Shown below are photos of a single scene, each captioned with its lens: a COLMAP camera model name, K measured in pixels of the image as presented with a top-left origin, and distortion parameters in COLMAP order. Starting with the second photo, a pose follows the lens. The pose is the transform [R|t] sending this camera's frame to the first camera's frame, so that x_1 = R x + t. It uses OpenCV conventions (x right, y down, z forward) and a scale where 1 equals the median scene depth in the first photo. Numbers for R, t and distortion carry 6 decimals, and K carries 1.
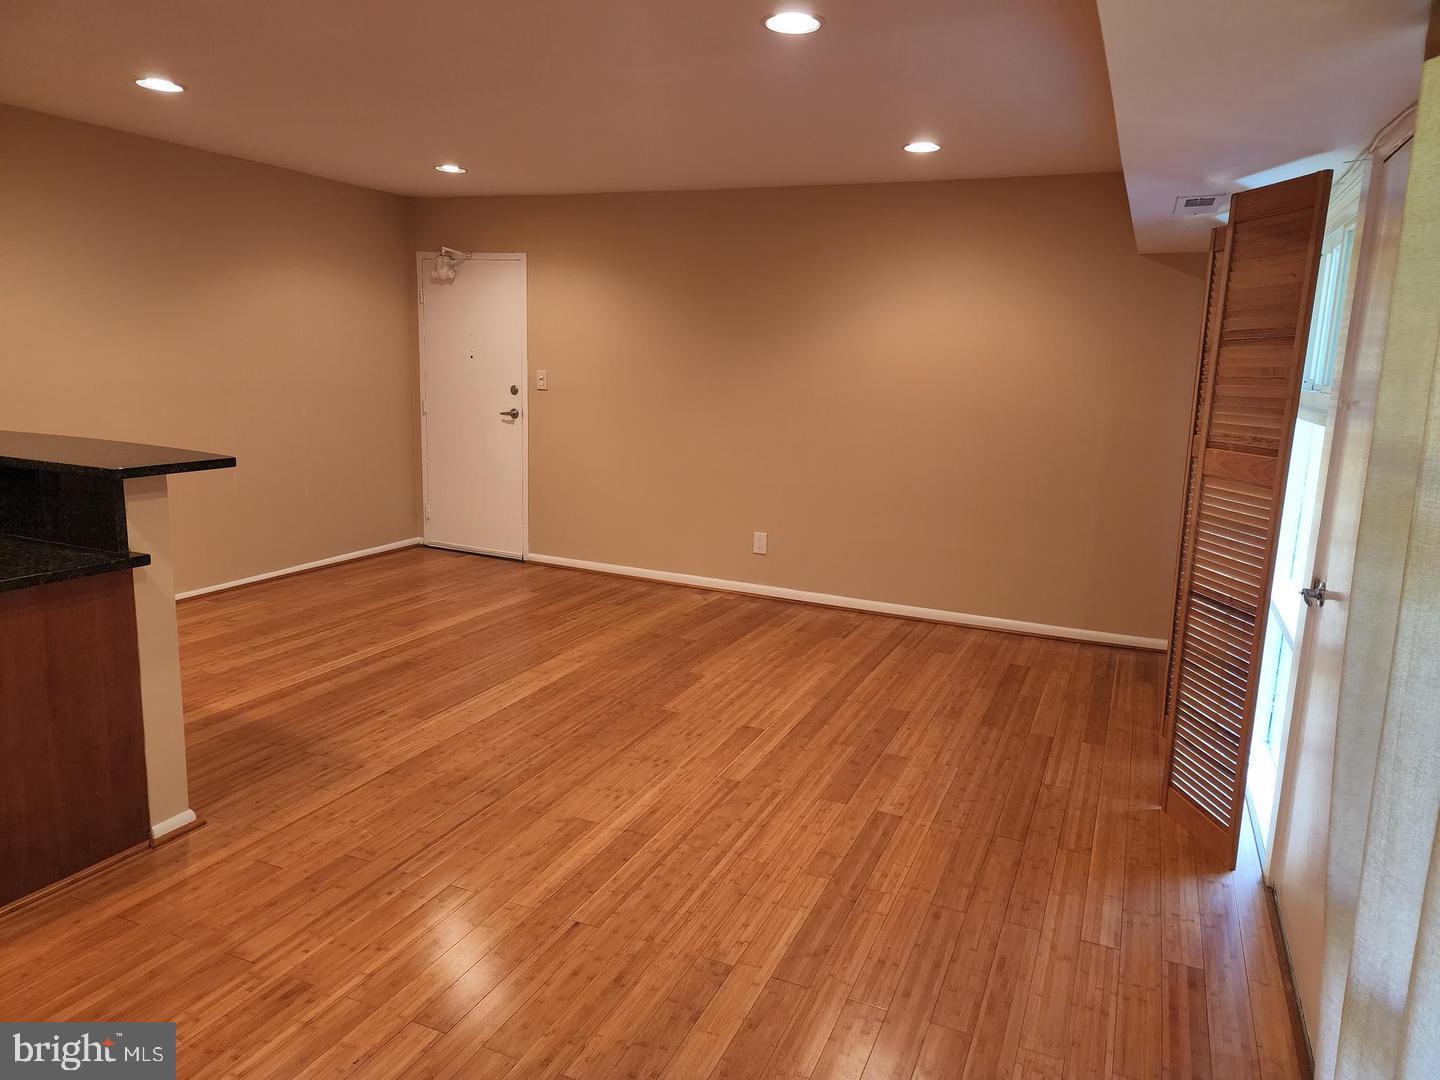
lens RADIAL K [[970.0, 0, 719.6], [0, 970.0, 536.9], [0, 0, 1]] dist [0.009591, 0.000845]
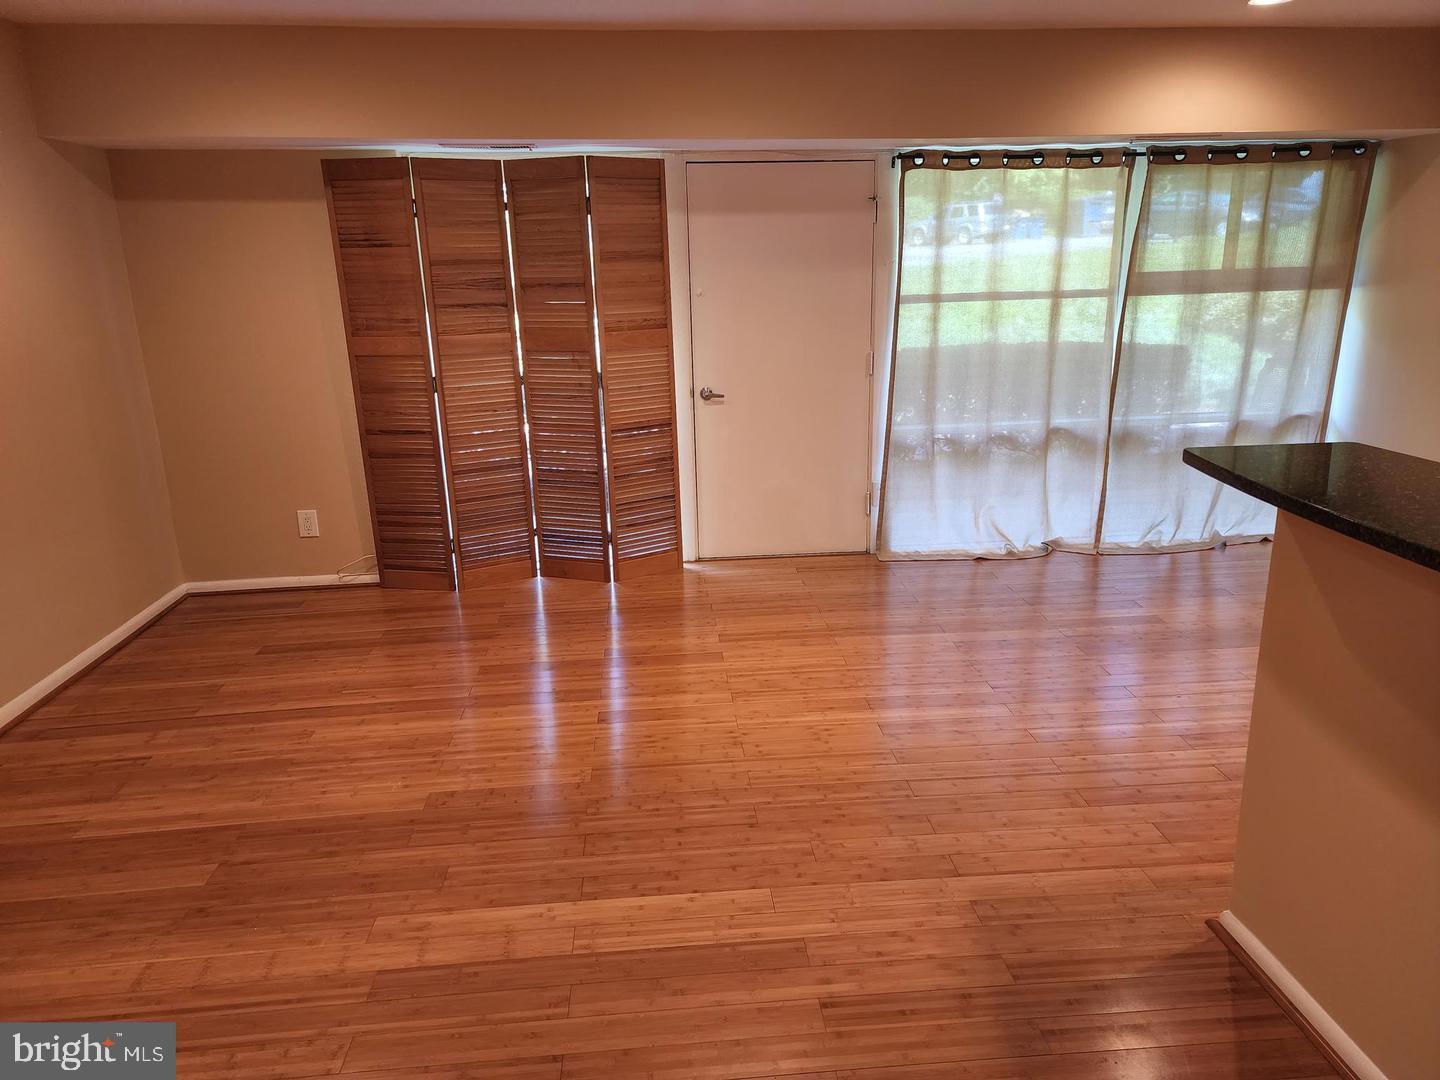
lens RADIAL K [[970.0, 0, 720.5], [0, 970.0, 541.6], [0, 0, 1]] dist [0.009591, 0.000845]
pose [[-0.476668, -0.273484, 0.835461, -0.799154], [0.171421, 0.903216, 0.393466, -0.307403], [-0.862208, 0.330768, -0.383653, 1.346736]]
